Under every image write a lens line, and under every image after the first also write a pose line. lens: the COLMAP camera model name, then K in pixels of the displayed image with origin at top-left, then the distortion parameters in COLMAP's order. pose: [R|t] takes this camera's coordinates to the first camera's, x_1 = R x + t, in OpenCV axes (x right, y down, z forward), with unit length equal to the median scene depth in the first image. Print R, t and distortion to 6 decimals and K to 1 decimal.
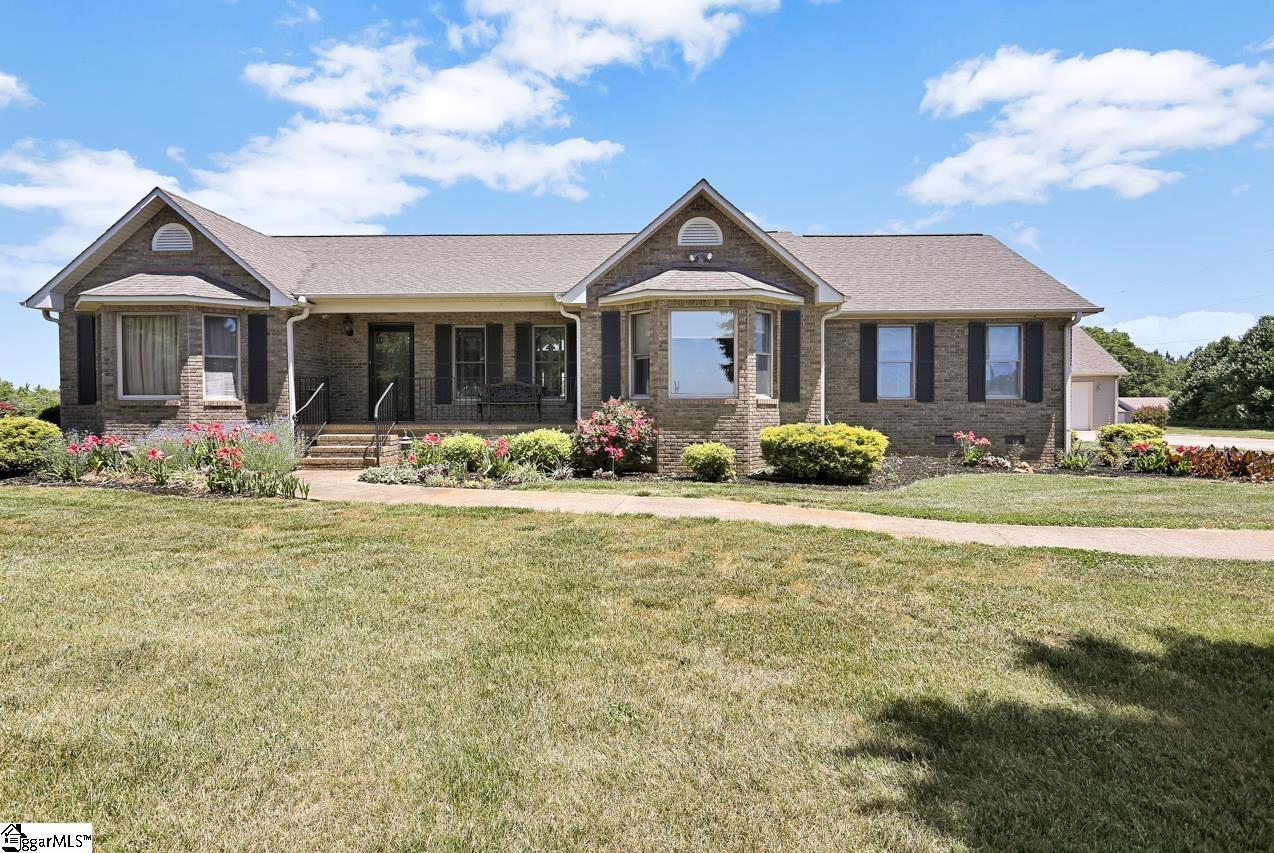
lens RADIAL K [[696.1, 0, 638.1], [0, 696.1, 422.8], [0, 0, 1]] dist [0.001454, -0.000062]
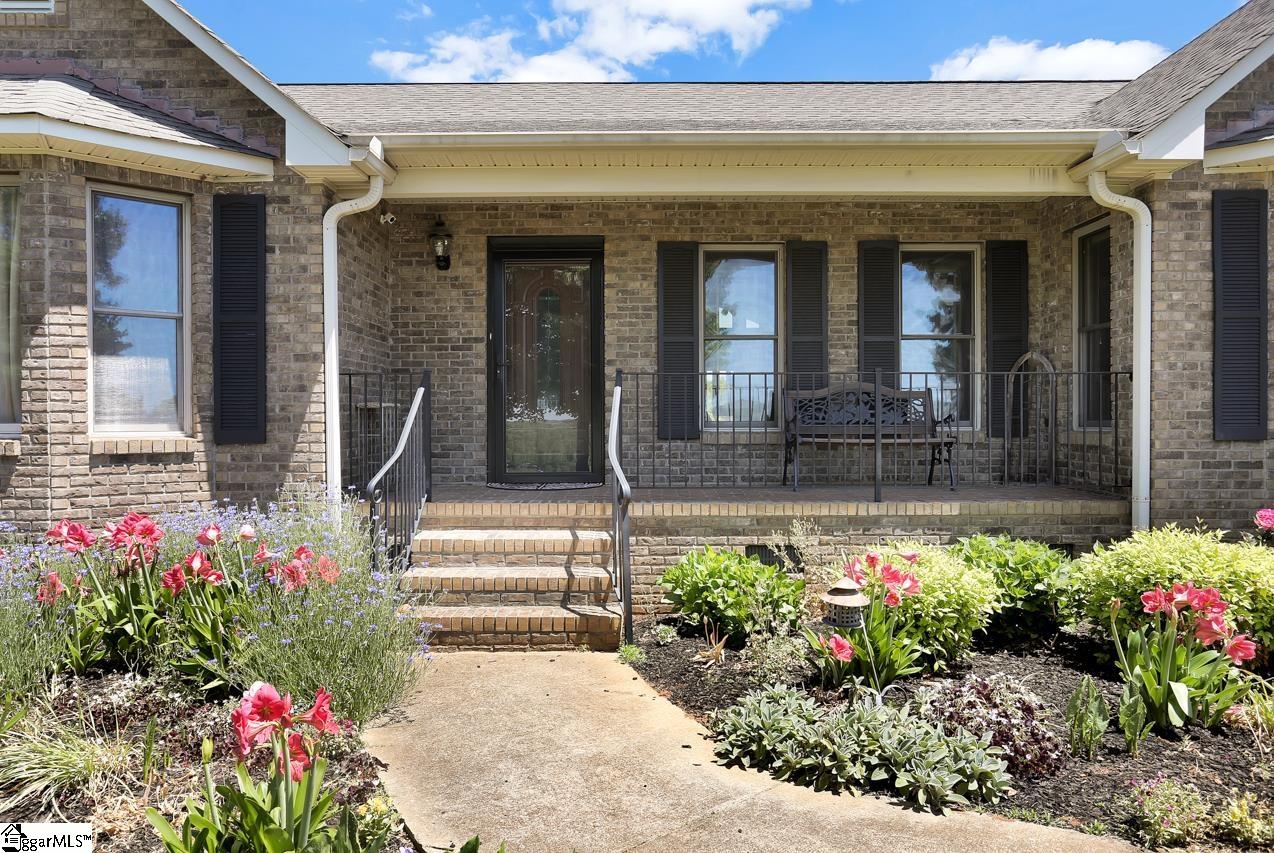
lens RADIAL K [[933.8, 0, 636.3], [0, 933.8, 427.2], [0, 0, 1]] dist [-0.007636, 0.007139]
pose [[0.999568, -0.000884, 0.029388, -0.358804], [0.001305, 0.999897, -0.014293, -0.030061], [-0.029373, 0.014325, 0.999466, 0.521203]]
